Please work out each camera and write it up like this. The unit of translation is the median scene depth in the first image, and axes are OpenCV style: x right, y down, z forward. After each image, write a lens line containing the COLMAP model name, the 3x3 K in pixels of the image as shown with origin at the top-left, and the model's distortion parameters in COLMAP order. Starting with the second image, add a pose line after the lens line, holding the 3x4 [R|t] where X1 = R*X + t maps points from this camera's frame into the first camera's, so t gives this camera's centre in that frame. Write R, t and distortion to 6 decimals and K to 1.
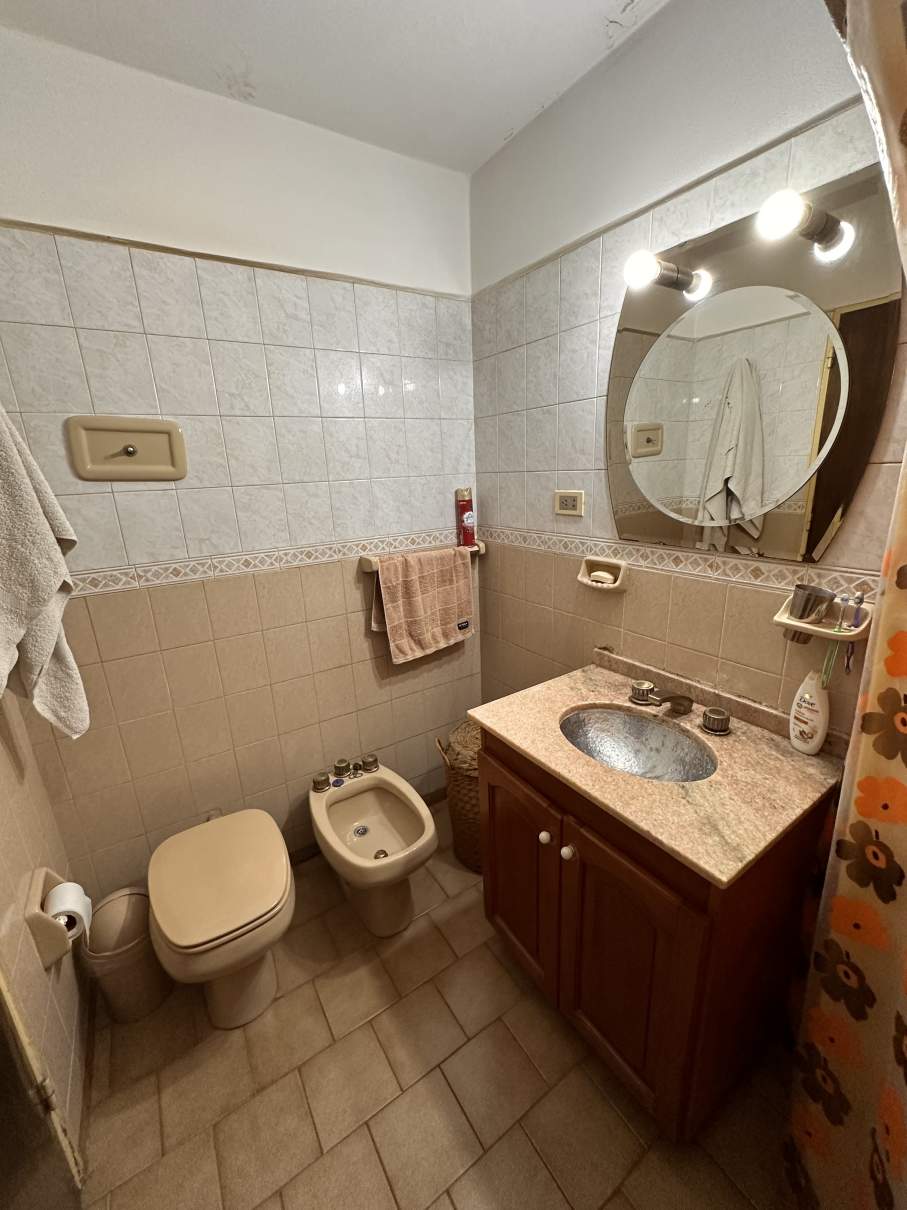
lens RADIAL K [[482.1, 0, 458.5], [0, 482.1, 606.4], [0, 0, 1]] dist [-0.003991, 0.000944]
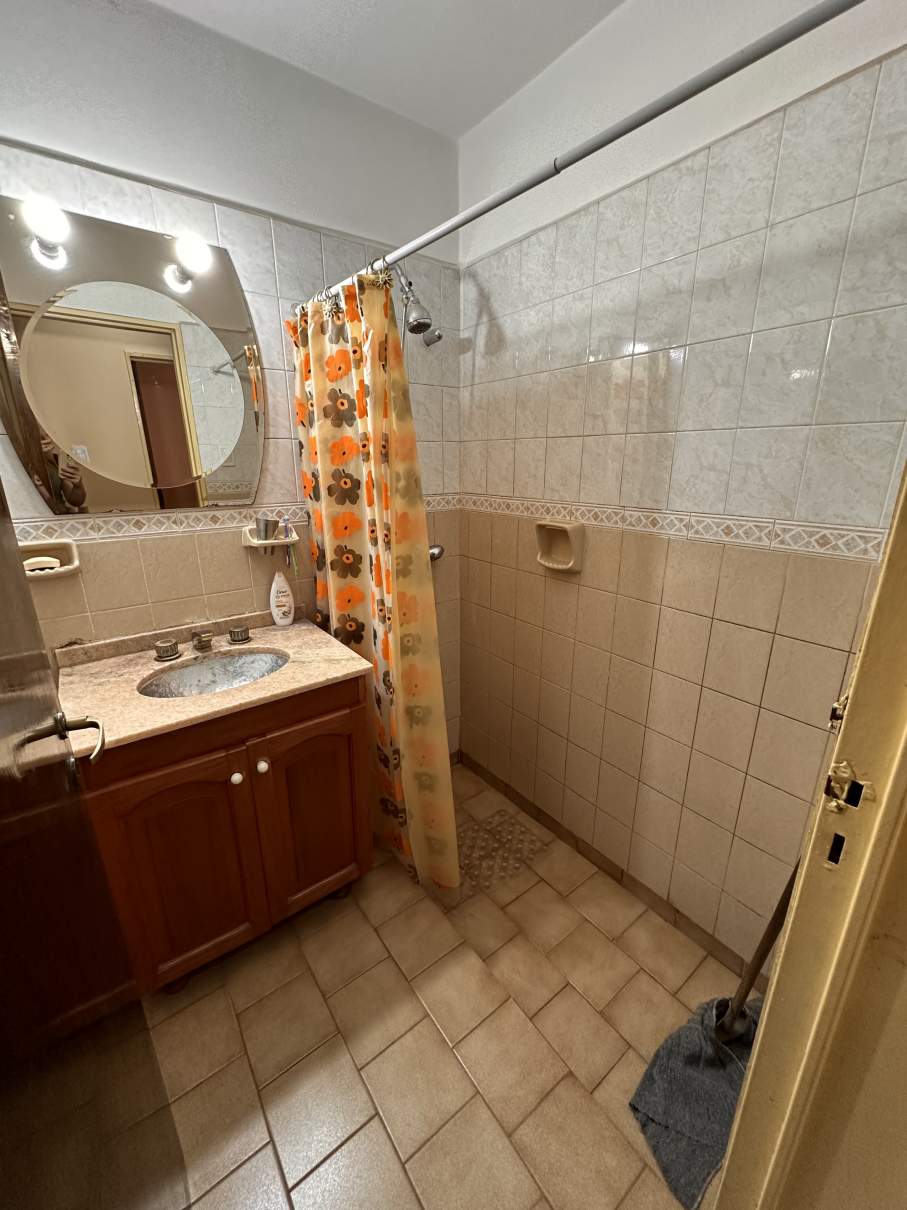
lens RADIAL K [[482.1, 0, 457.0], [0, 482.1, 603.0], [0, 0, 1]] dist [-0.003991, 0.000944]
pose [[-0.056977, -0.261306, 0.963573, -0.678759], [0.277591, 0.922938, 0.266700, -0.022897], [-0.959008, 0.282675, 0.019950, 0.354828]]
